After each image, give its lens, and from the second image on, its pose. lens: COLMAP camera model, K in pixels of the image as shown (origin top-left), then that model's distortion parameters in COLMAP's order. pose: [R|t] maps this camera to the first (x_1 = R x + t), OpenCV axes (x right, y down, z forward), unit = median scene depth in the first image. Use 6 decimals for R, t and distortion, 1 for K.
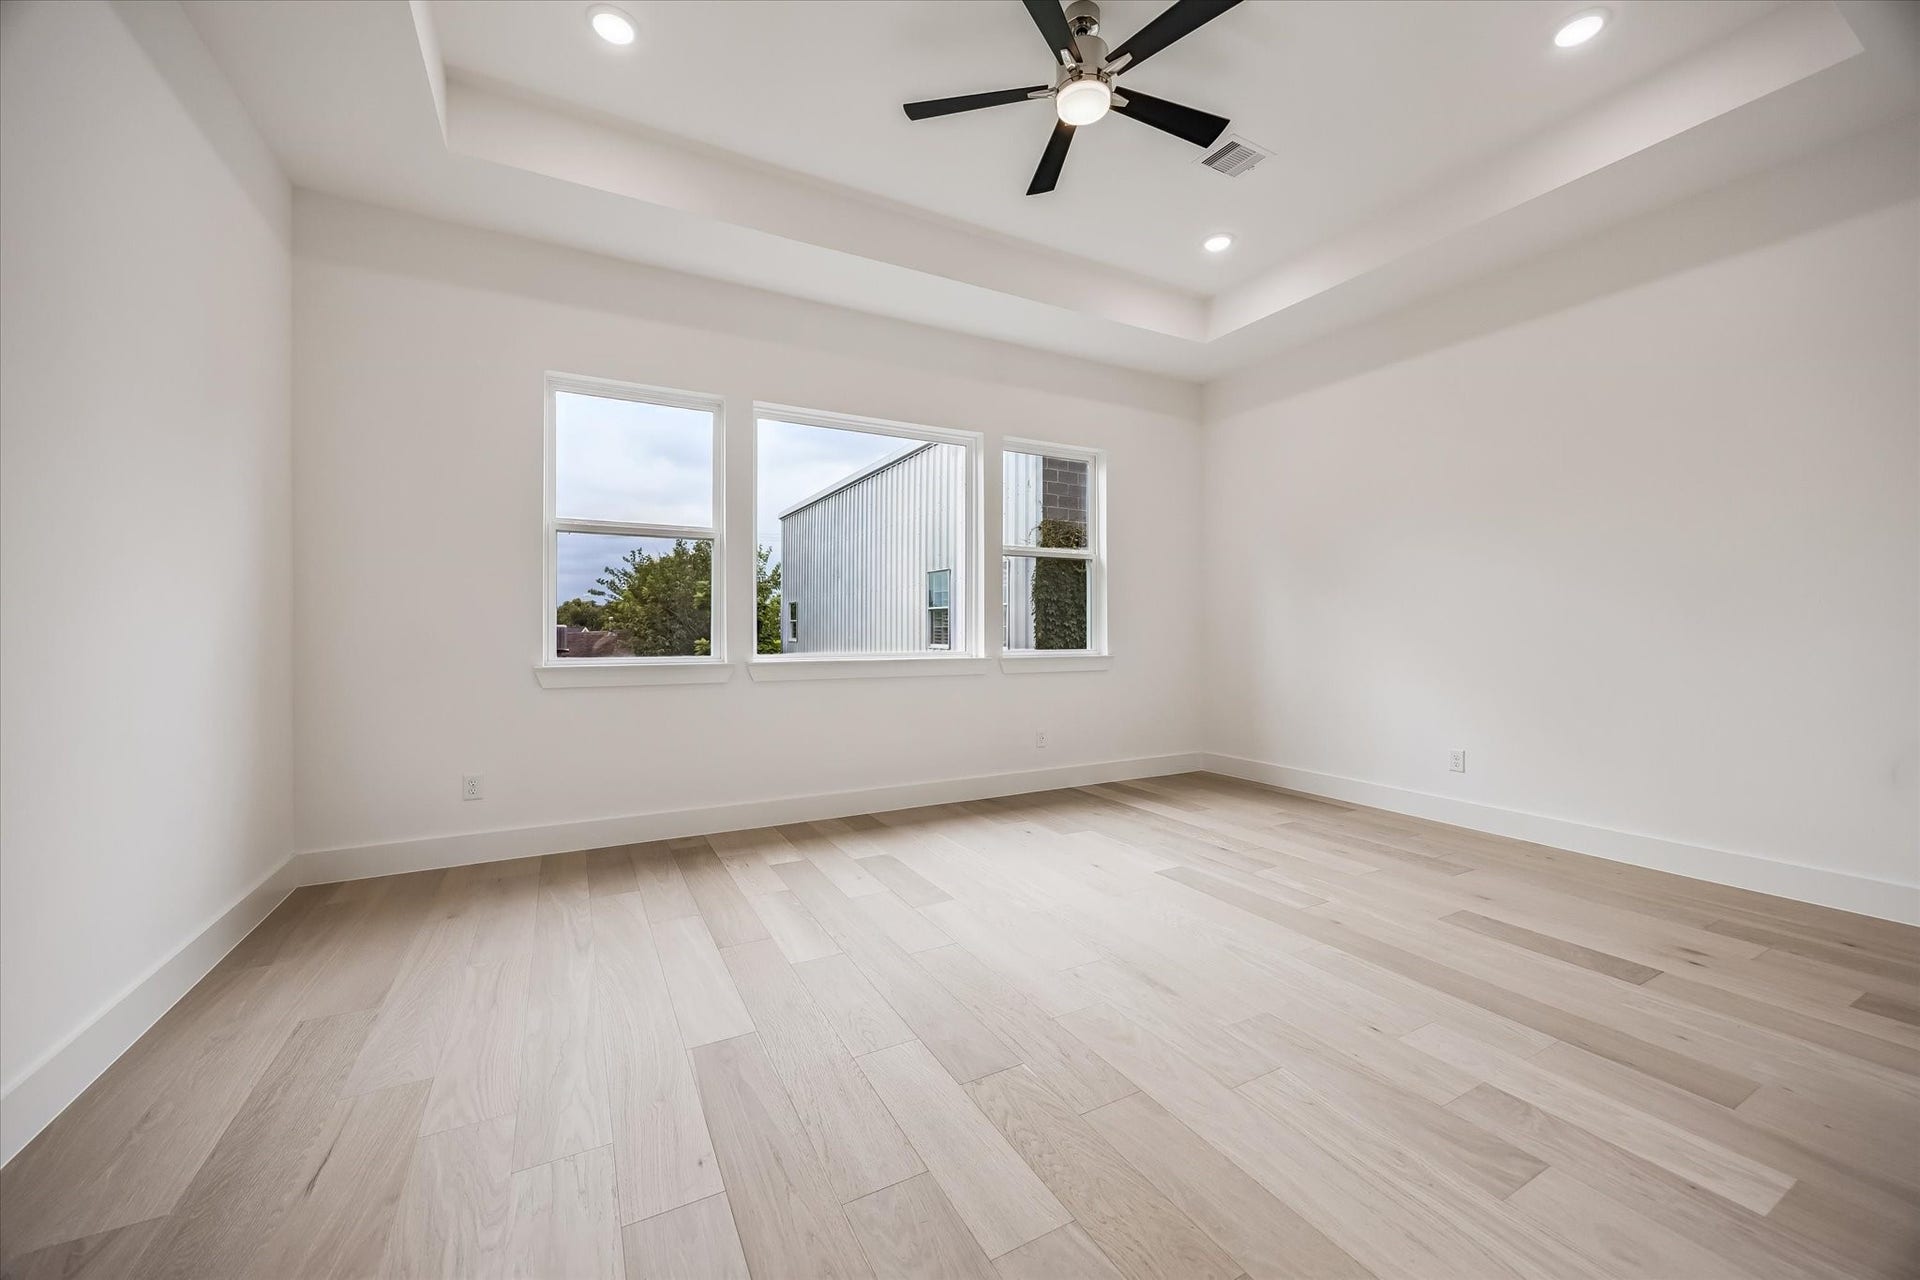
lens RADIAL K [[757.2, 0, 950.3], [0, 757.2, 606.8], [0, 0, 1]] dist [-0.001590, -0.000075]
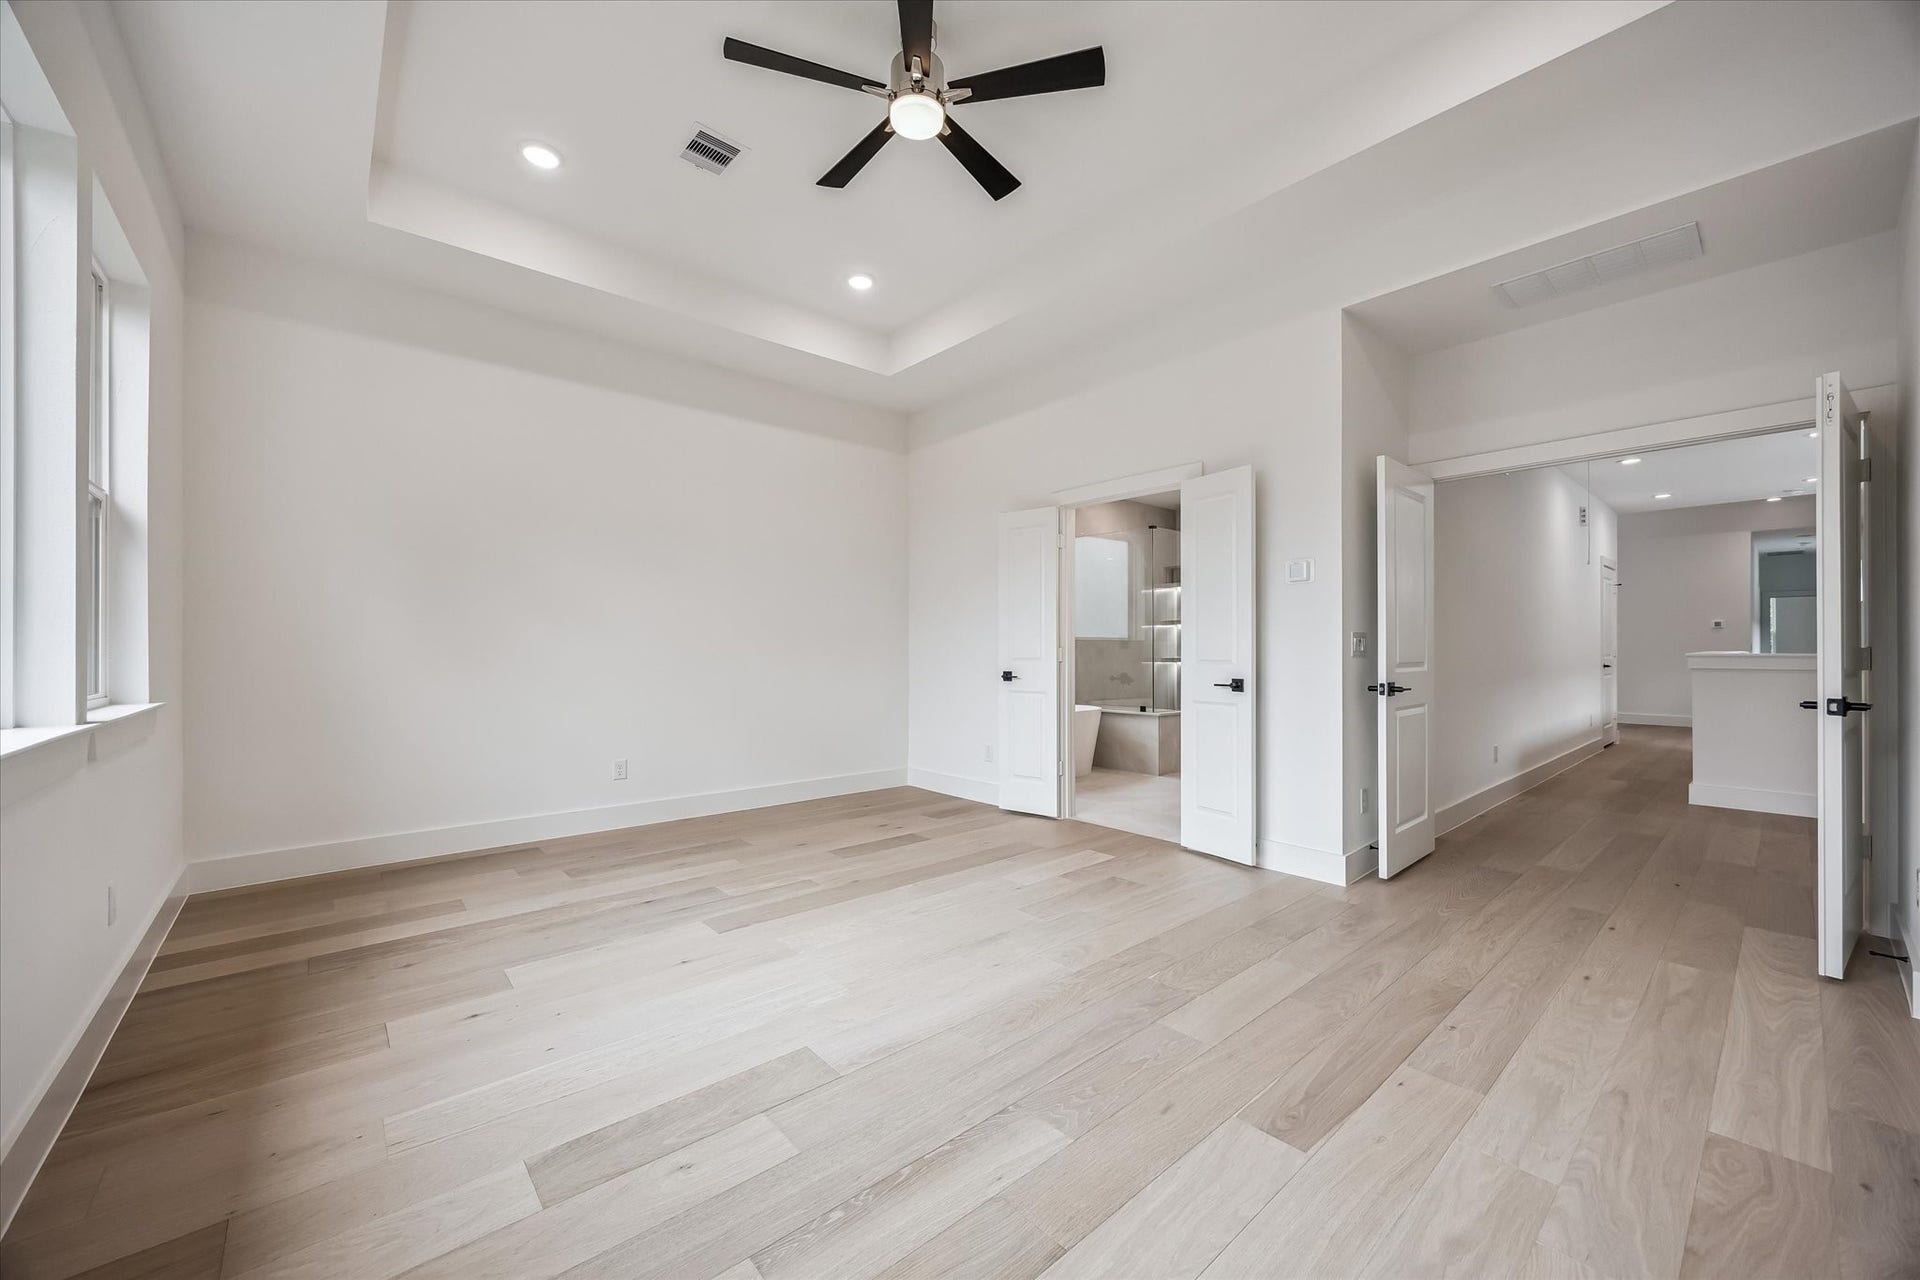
lens RADIAL K [[735.6, 0, 959.3], [0, 735.6, 646.8], [0, 0, 1]] dist [-0.001424, -0.000045]
pose [[-0.243919, 0.004539, 0.969785, -0.811716], [-0.027396, 0.999558, -0.011569, 0.028074], [-0.969408, -0.029391, -0.243687, 1.232627]]
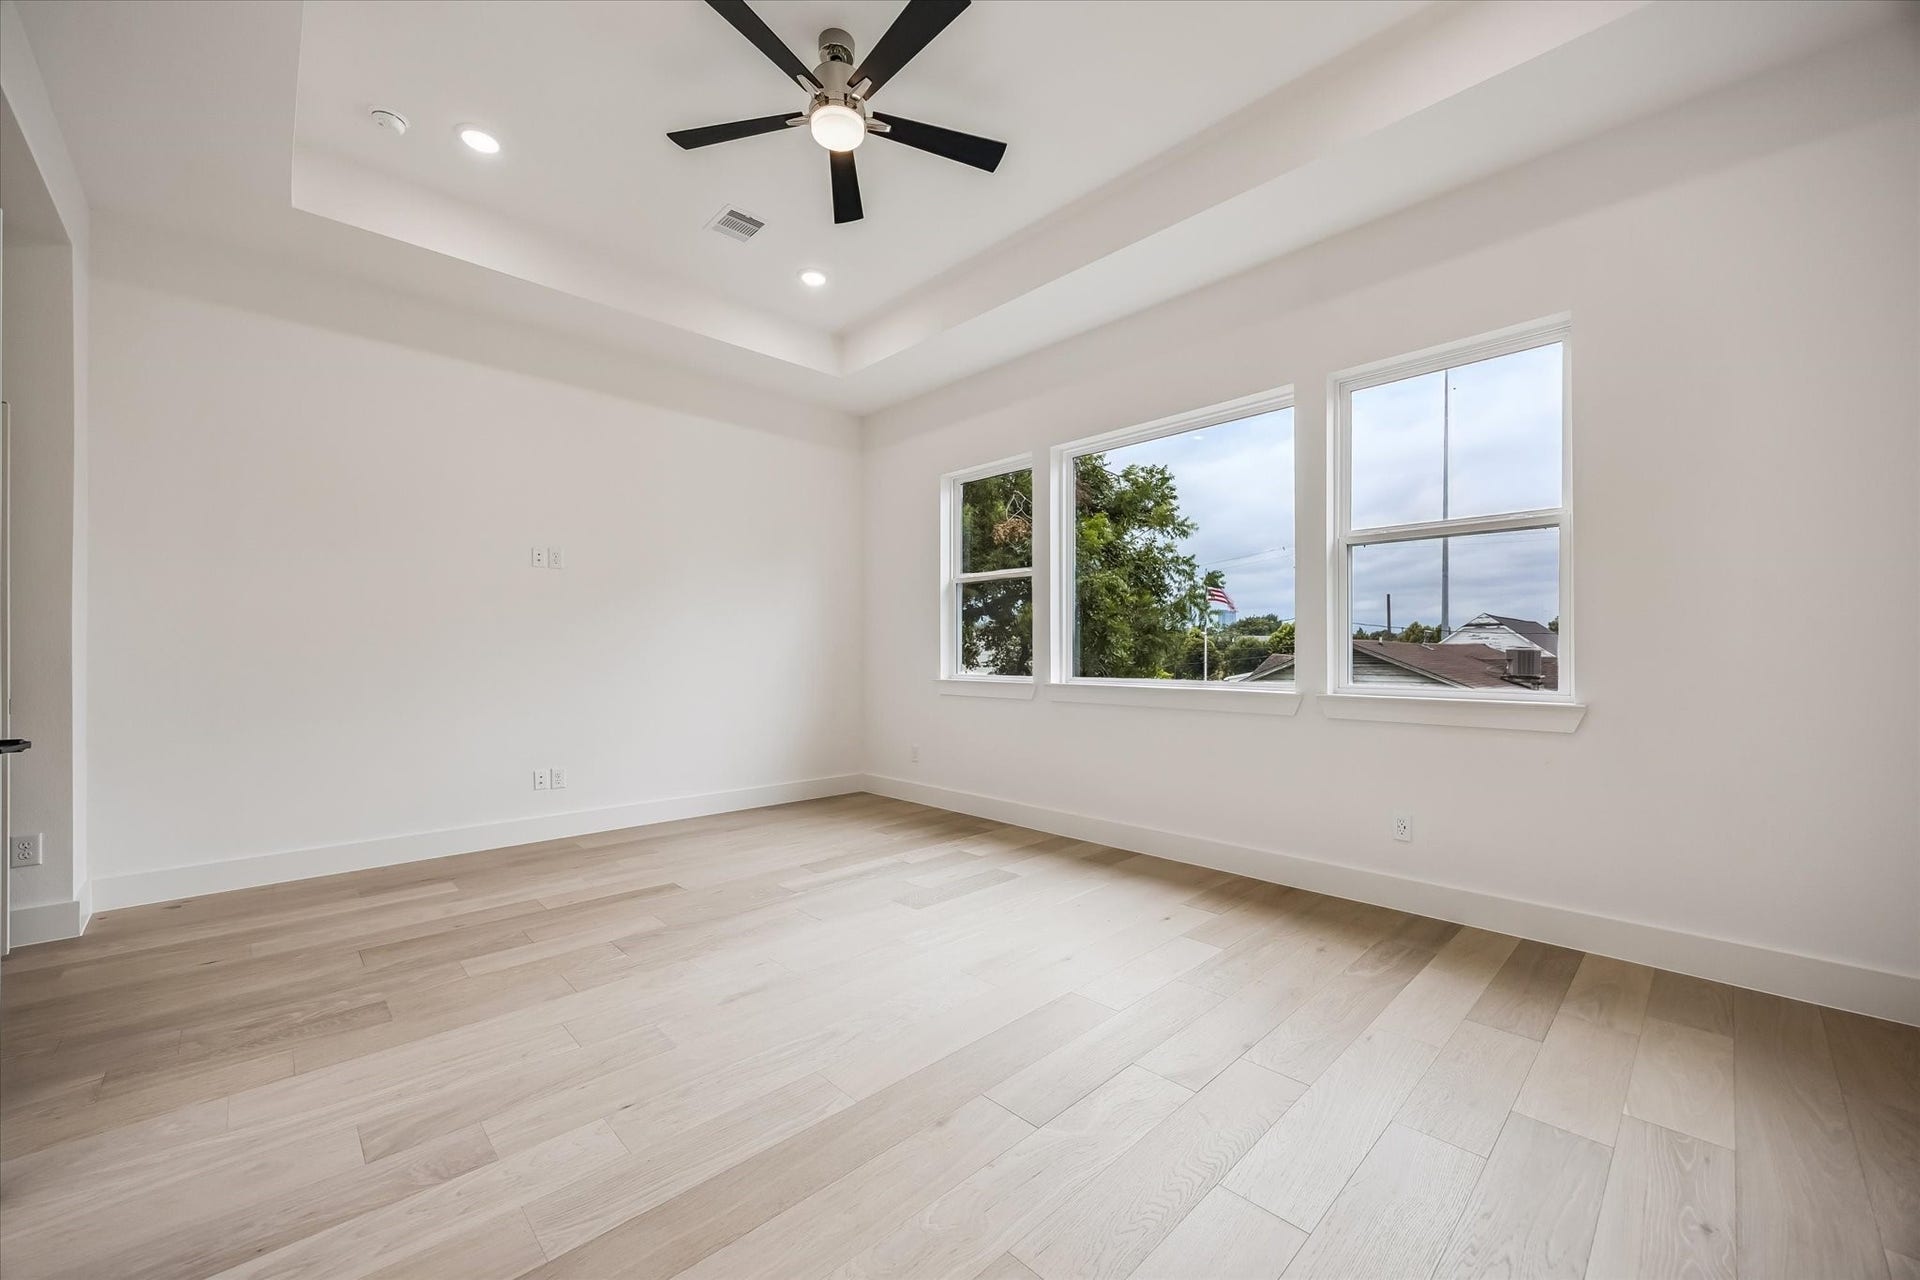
lens RADIAL K [[708.1, 0, 929.1], [0, 708.1, 636.2], [0, 0, 1]] dist [0.000663, -0.003514]
pose [[0.254880, -0.023384, -0.966690, 1.173200], [0.027609, 0.999476, -0.016898, 0.018844], [0.966578, -0.022382, 0.255392, 0.909129]]
